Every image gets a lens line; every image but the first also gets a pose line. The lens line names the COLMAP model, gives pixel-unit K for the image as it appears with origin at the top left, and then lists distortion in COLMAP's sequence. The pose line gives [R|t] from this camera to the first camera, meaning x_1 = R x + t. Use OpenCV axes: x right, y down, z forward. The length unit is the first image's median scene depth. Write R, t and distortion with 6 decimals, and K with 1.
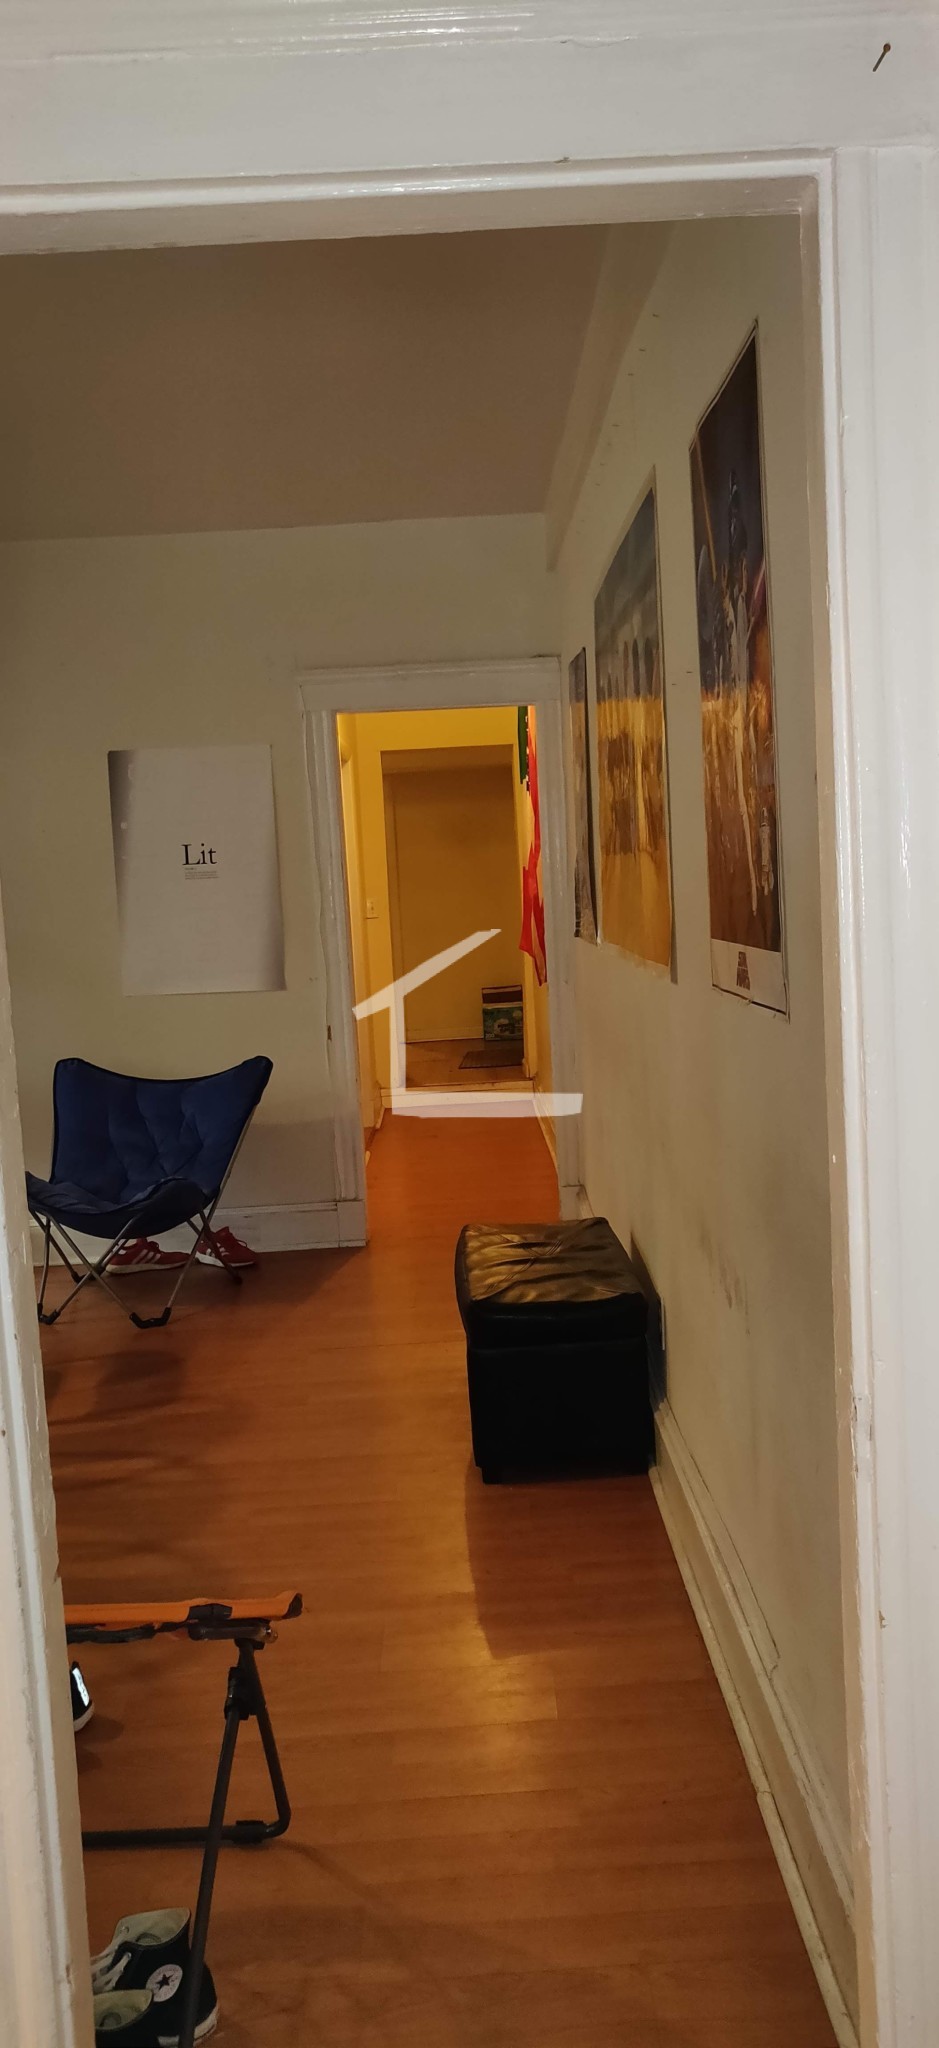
lens RADIAL K [[1587.1, 0, 469.5], [0, 1587.1, 1024.0], [0, 0, 1]] dist [0.090332, -0.502288]
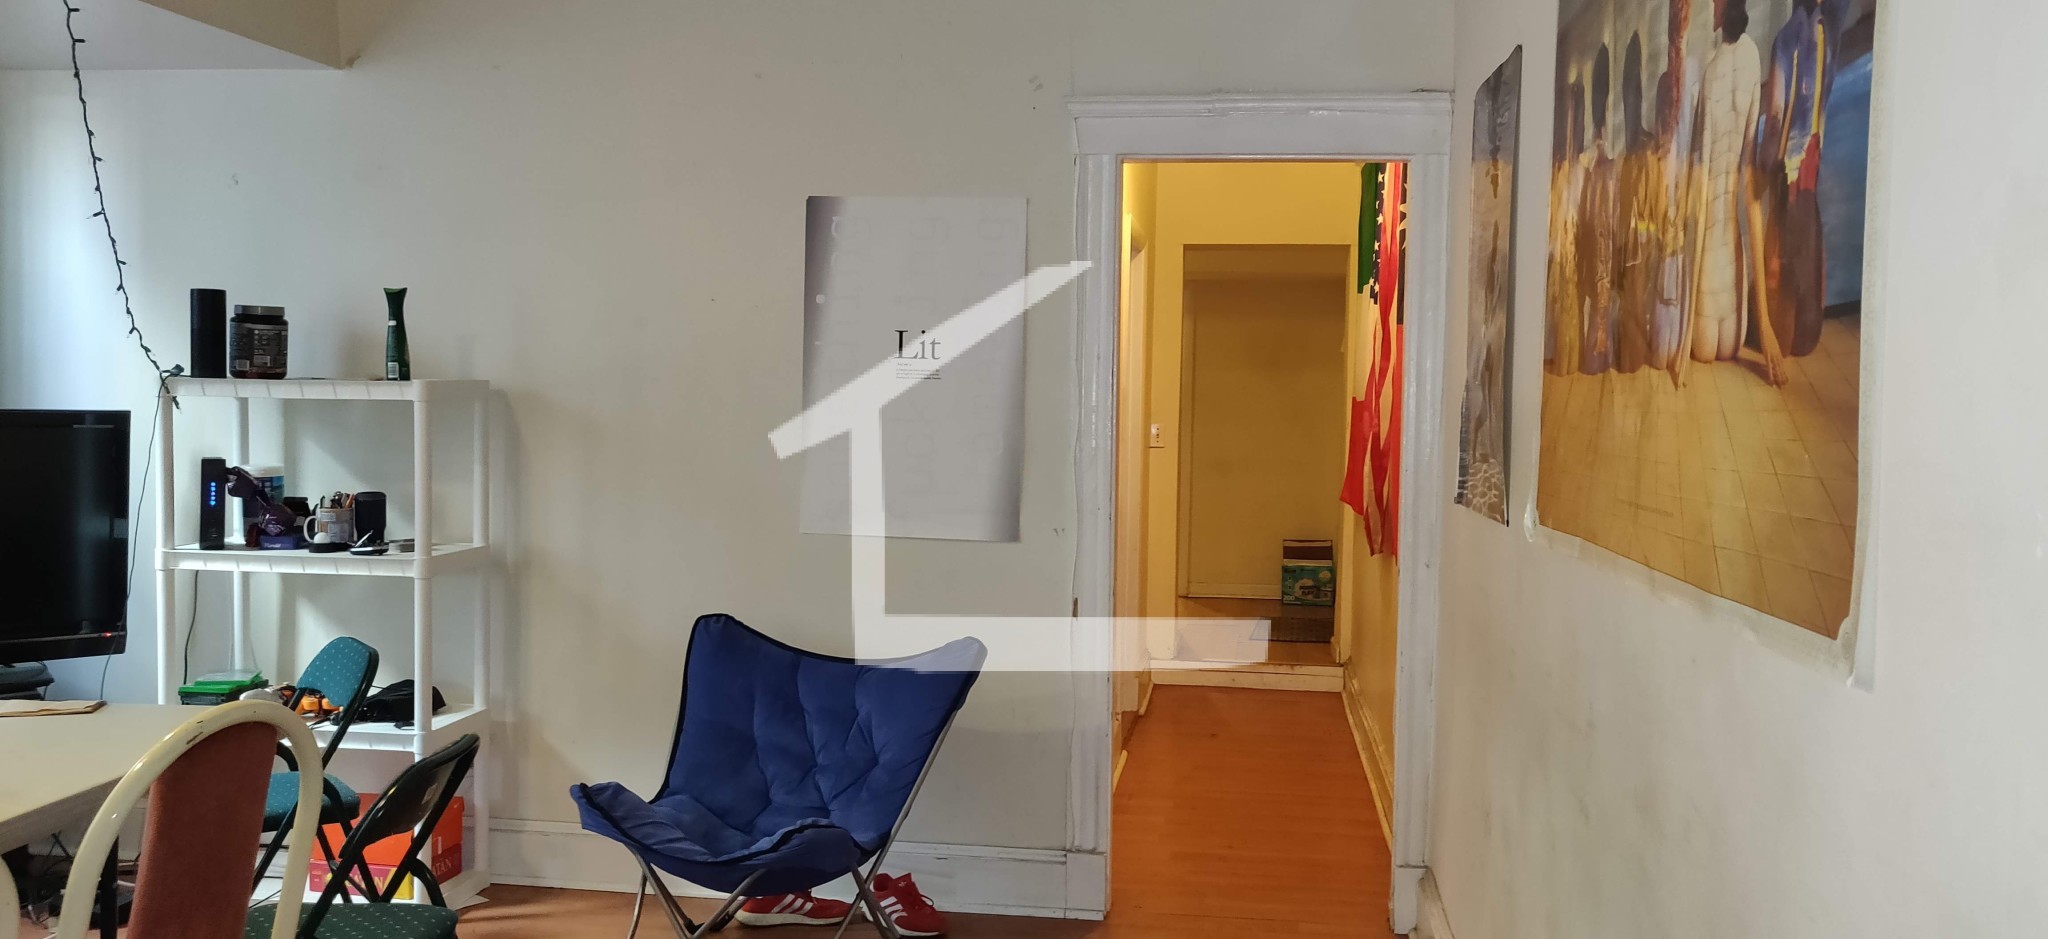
lens RADIAL K [[1572.3, 0, 1024.0], [0, 1572.3, 469.5], [0, 0, 1]] dist [-0.000743, 0.002345]
pose [[0.985945, 0.076523, -0.148513, -0.012605], [-0.083637, 0.995600, -0.042251, -0.024678], [0.144626, 0.054078, 0.988007, 0.309497]]
